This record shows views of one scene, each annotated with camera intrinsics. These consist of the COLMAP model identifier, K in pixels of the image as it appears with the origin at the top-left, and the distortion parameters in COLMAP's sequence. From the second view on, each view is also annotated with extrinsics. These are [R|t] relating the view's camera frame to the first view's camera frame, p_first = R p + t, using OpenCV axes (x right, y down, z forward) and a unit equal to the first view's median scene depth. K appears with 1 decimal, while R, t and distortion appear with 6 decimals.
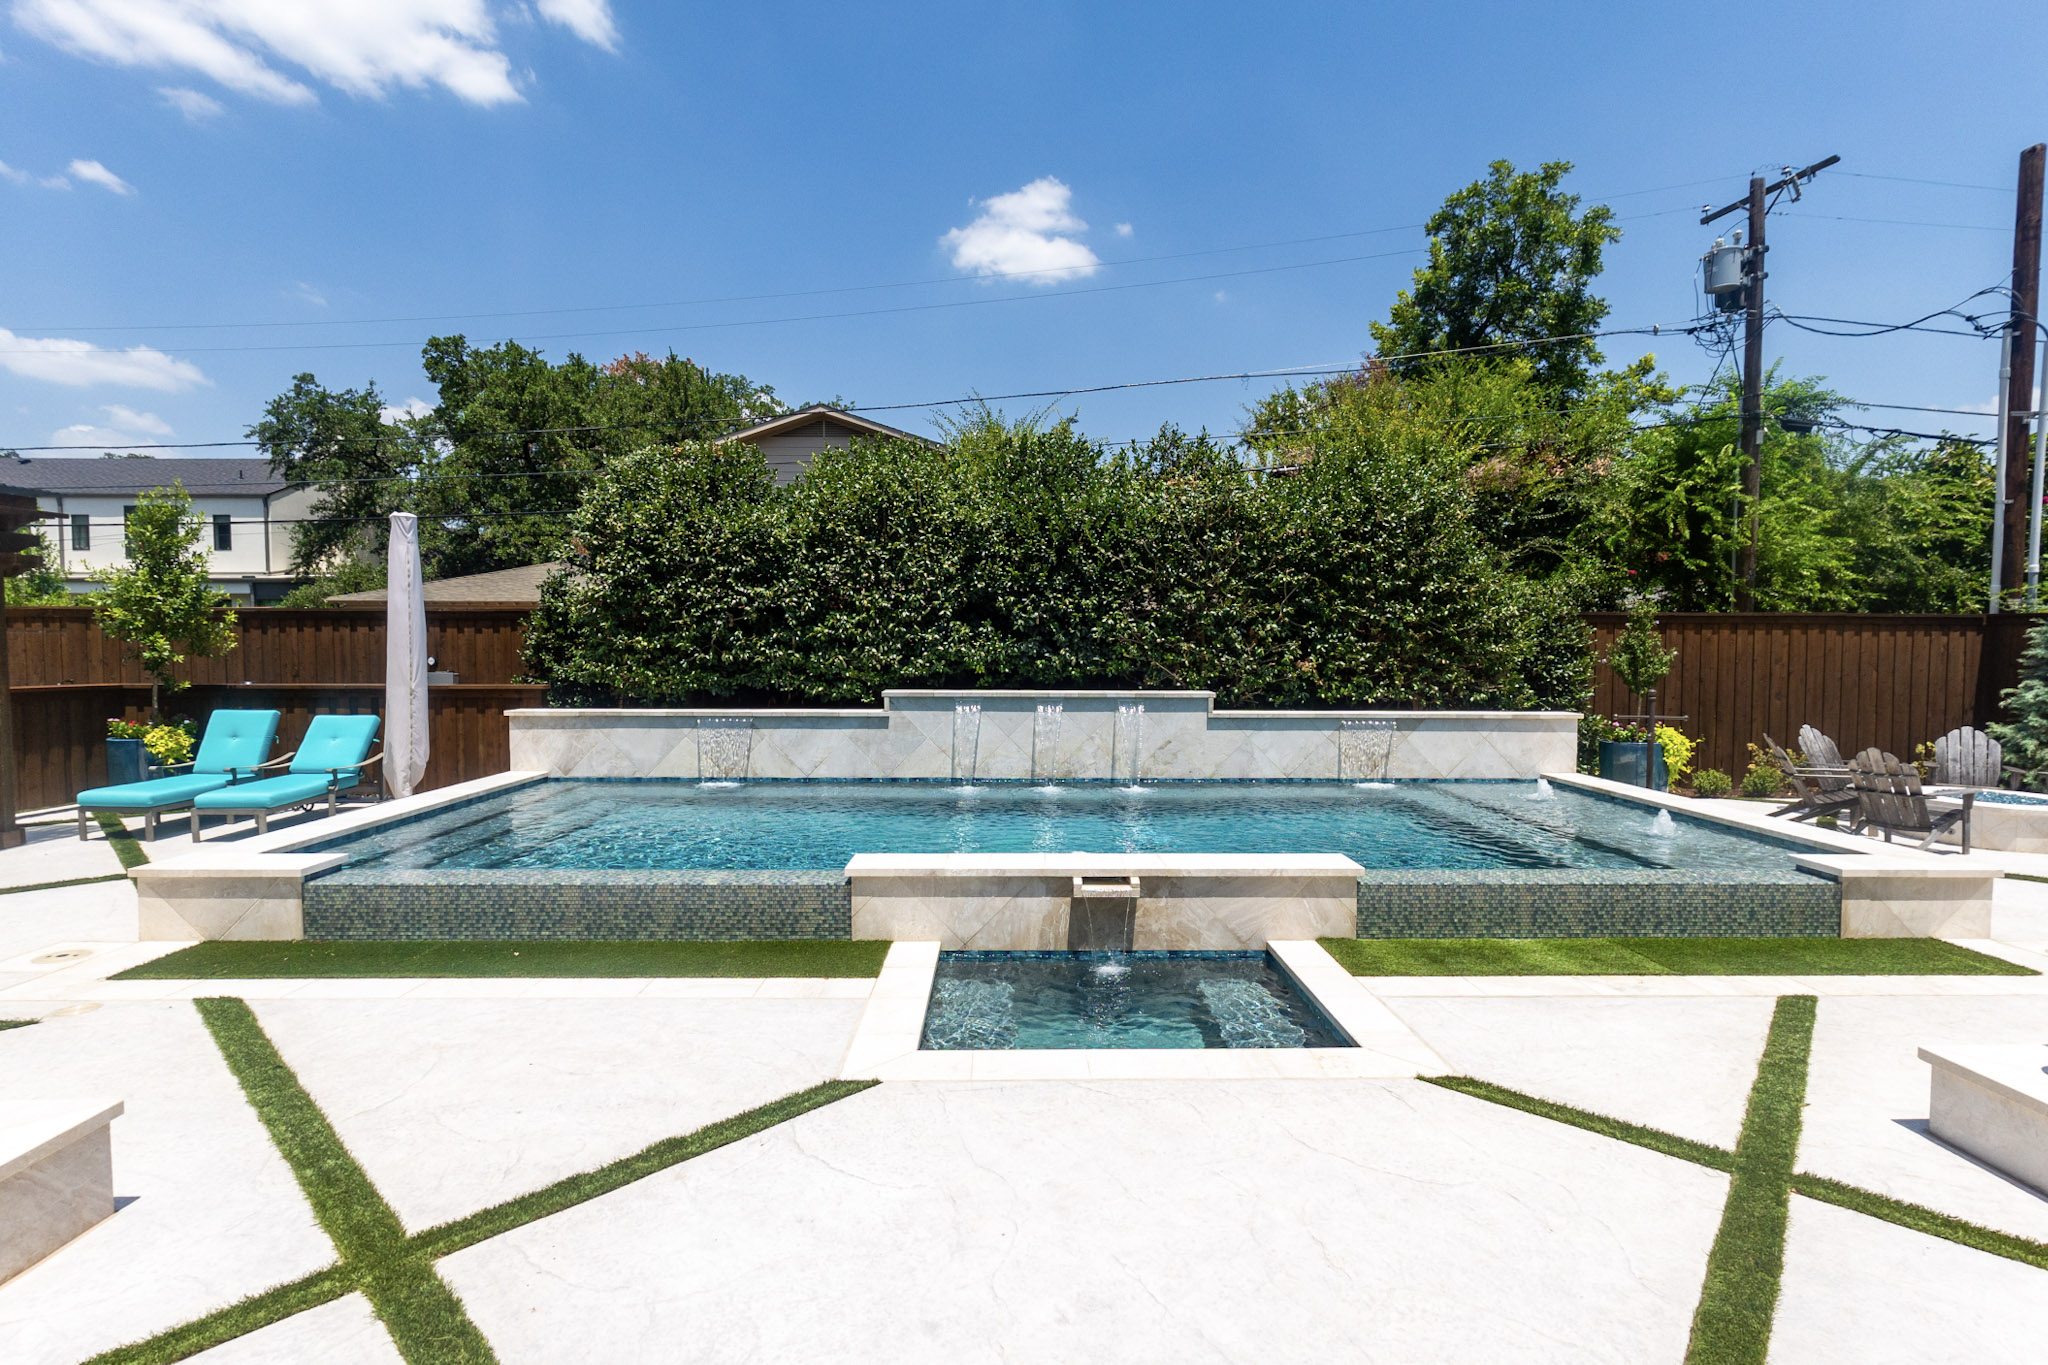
lens RADIAL K [[971.7, 0, 1024.0], [0, 971.7, 682.5], [0, 0, 1]] dist [-0.001715, 0.001285]
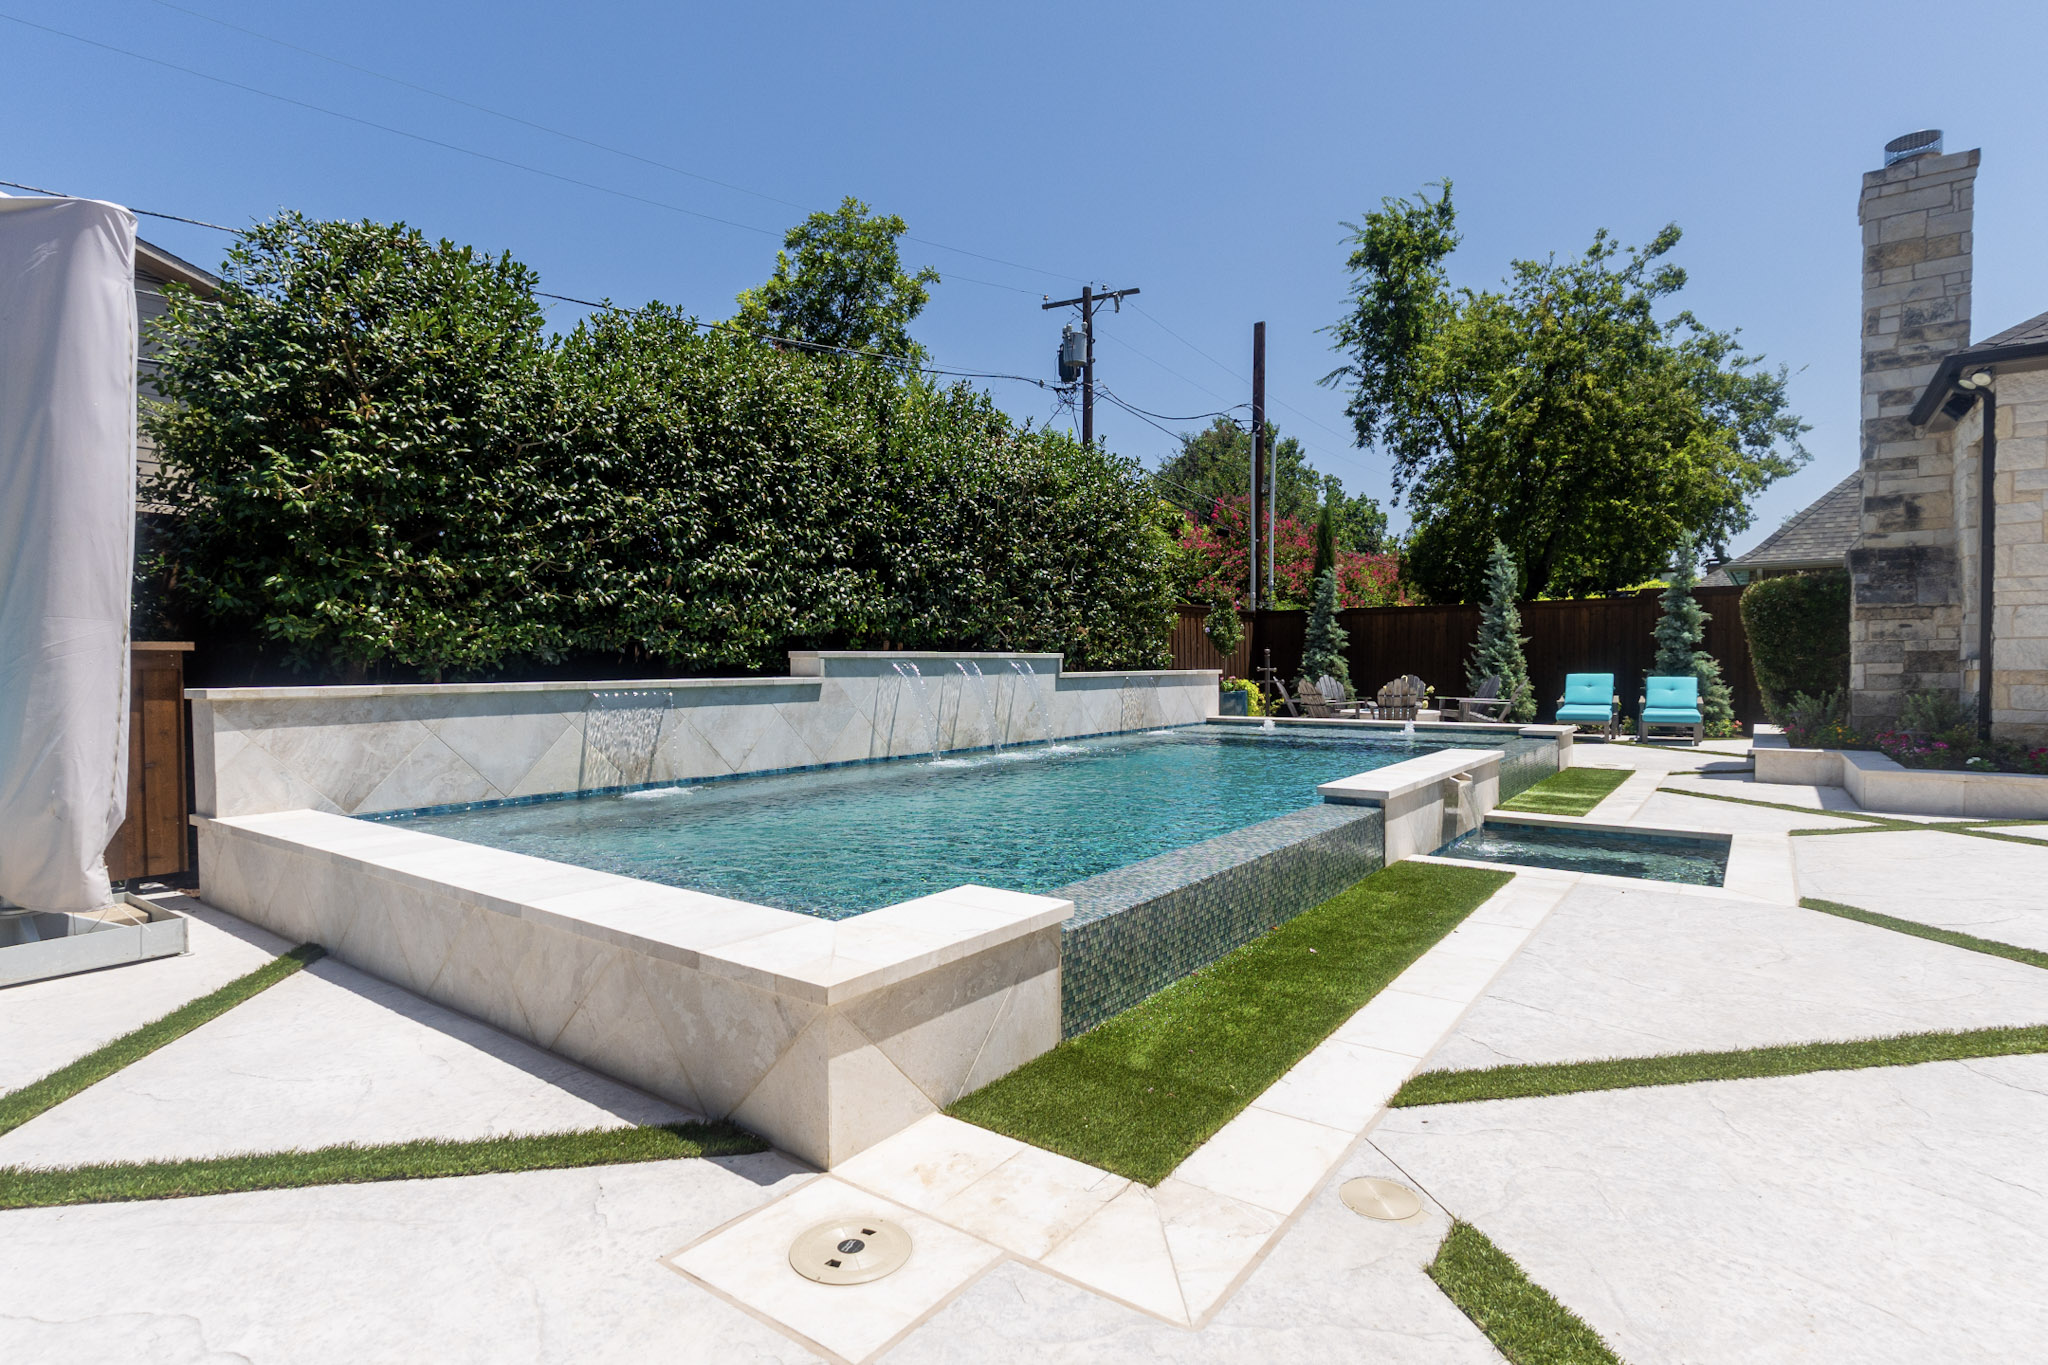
lens RADIAL K [[1008.8, 0, 1024.0], [0, 1008.8, 682.5], [0, 0, 1]] dist [-0.000225, 0.001911]
pose [[0.607475, -0.022442, 0.794022, -0.653669], [0.039391, 0.999222, -0.001894, 0.040488], [-0.793362, 0.032428, 0.607886, 0.377771]]
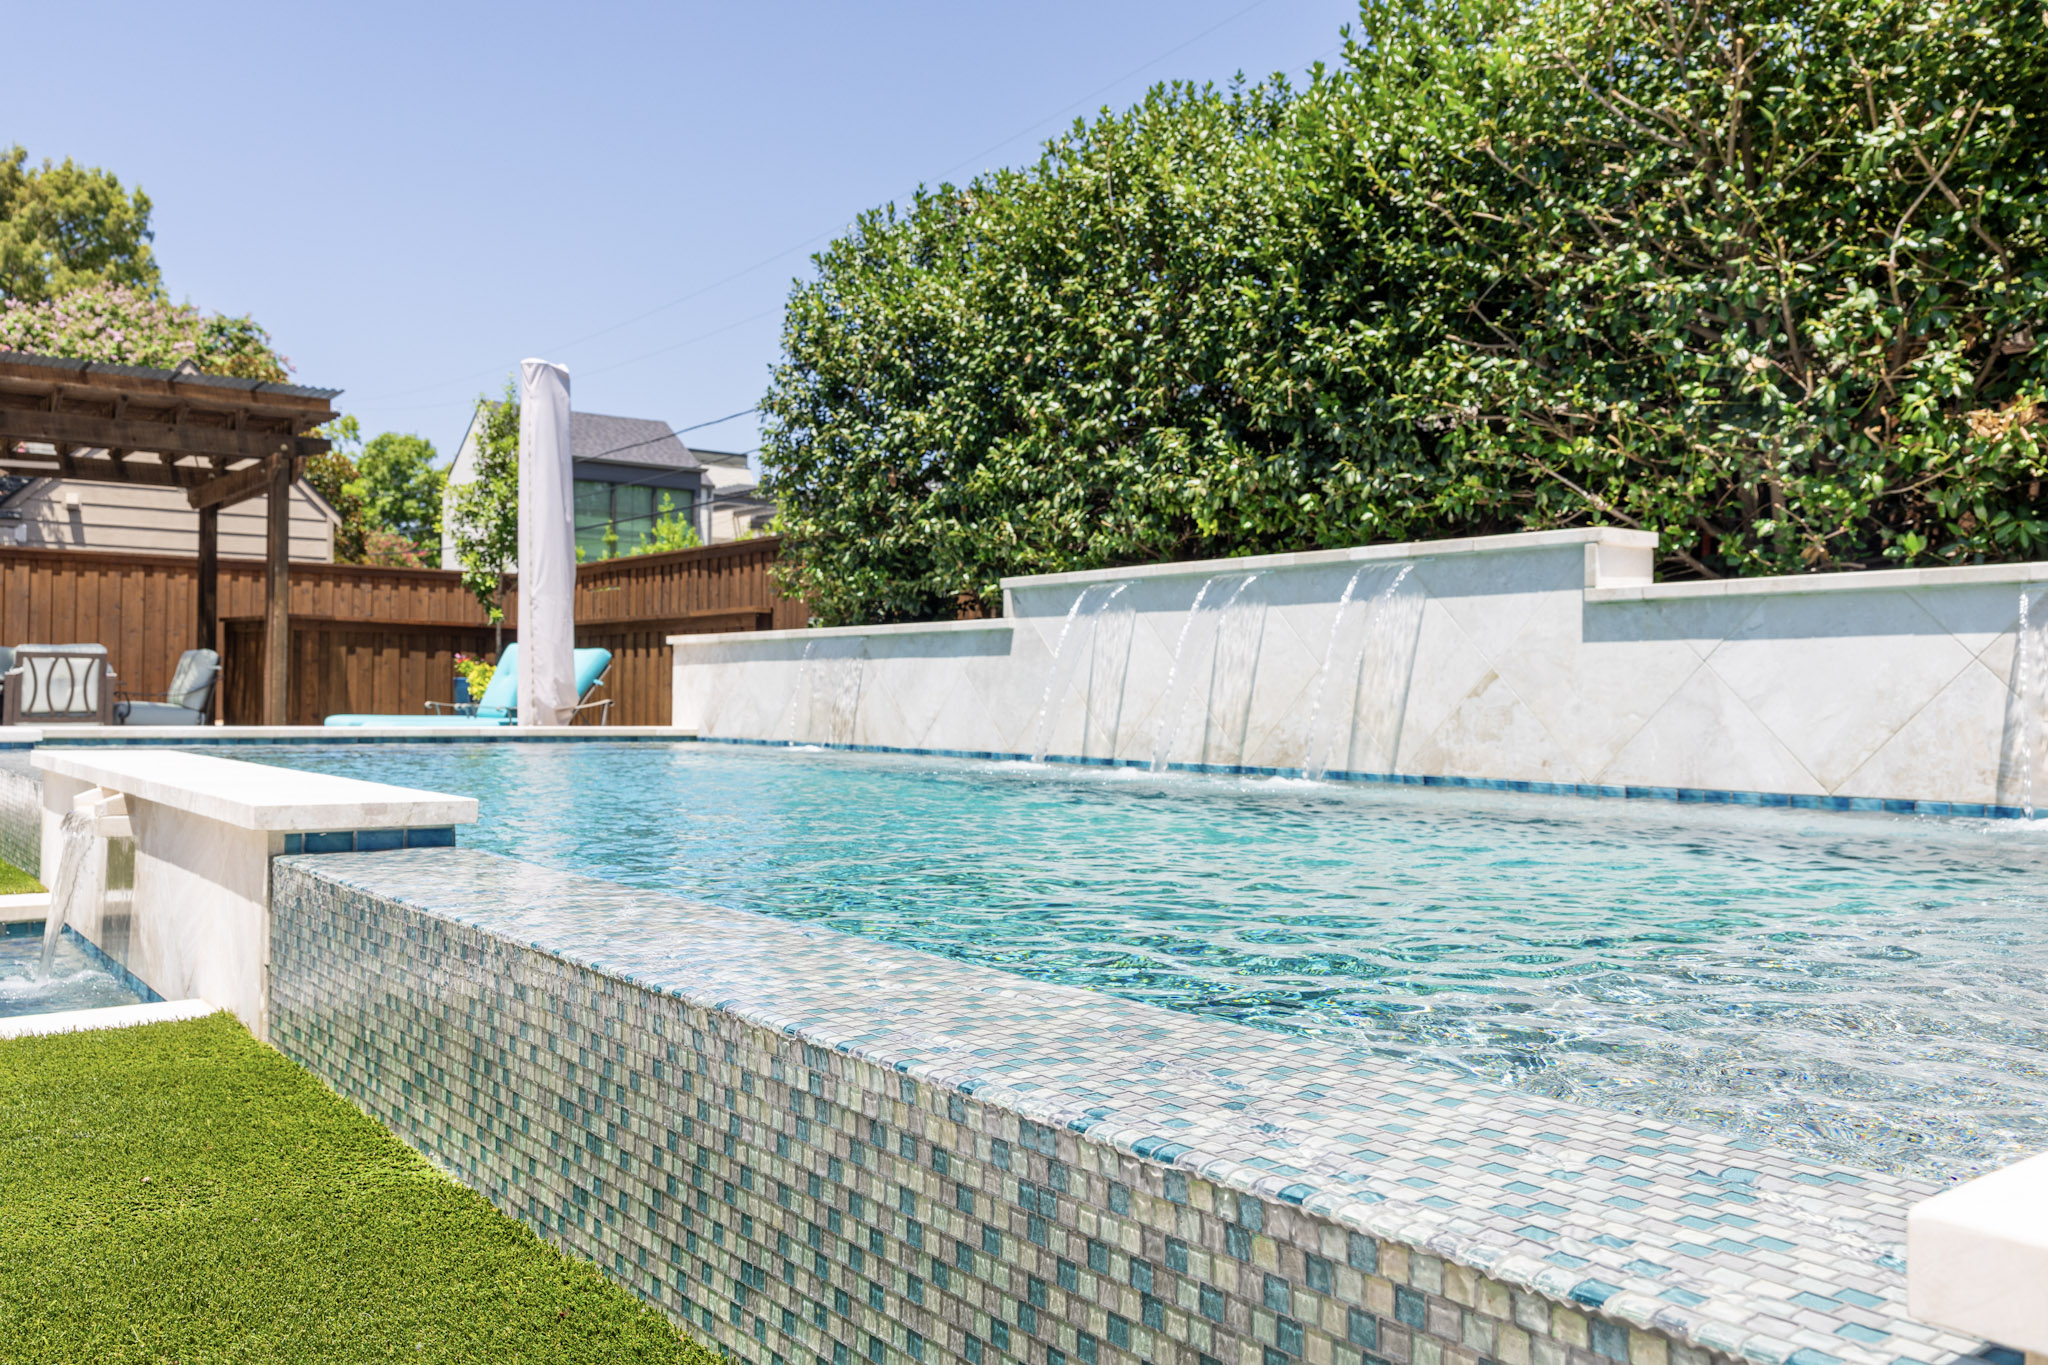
lens RADIAL K [[1623.8, 0, 1024.0], [0, 1623.8, 682.5], [0, 0, 1]] dist [0.037874, -0.052325]
pose [[0.599084, -0.005721, -0.800666, 0.511331], [-0.040502, 0.998478, -0.037439, 0.090461], [0.799661, 0.054858, 0.597941, 0.495324]]
